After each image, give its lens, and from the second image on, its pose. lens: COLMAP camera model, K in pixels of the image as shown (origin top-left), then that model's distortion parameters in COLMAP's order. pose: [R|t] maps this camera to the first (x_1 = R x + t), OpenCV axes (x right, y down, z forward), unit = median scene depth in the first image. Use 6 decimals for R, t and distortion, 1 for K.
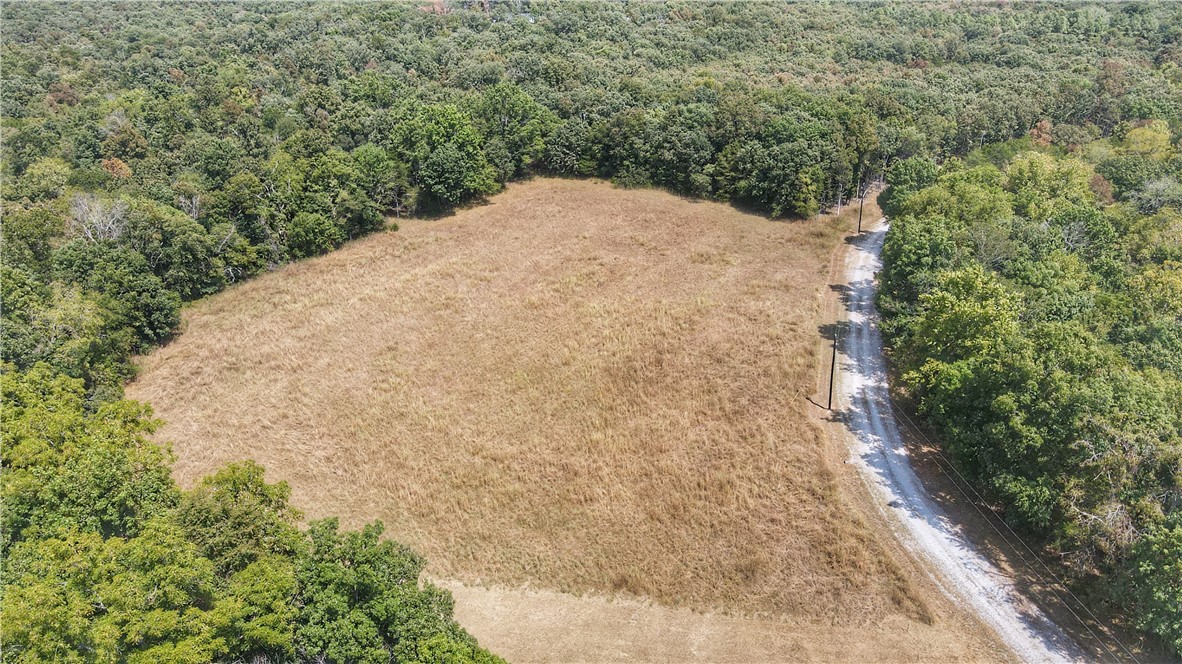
lens RADIAL K [[877.7, 0, 587.7], [0, 877.7, 334.4], [0, 0, 1]] dist [0.003545, 0.014189]
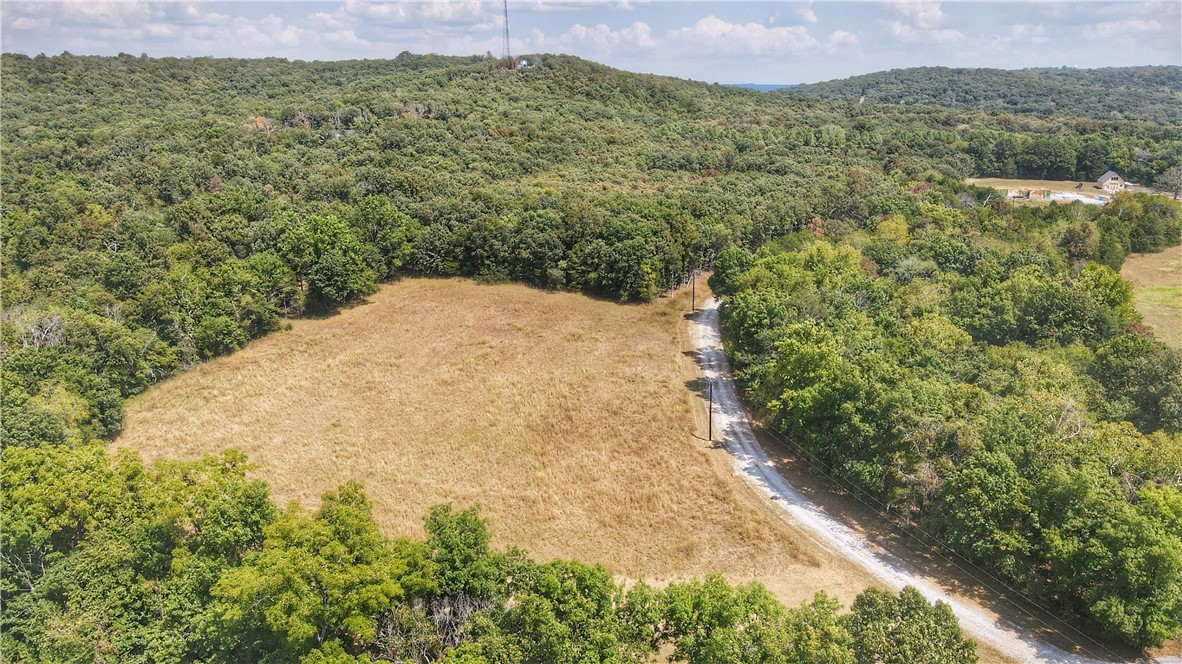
lens RADIAL K [[877.7, 0, 589.7], [0, 877.7, 329.7], [0, 0, 1]] dist [0.003545, 0.014189]
pose [[0.970791, -0.054484, 0.233660, -0.130508], [0.082187, 0.990471, -0.110510, 0.036893], [-0.225413, 0.126486, 0.966018, -0.154209]]
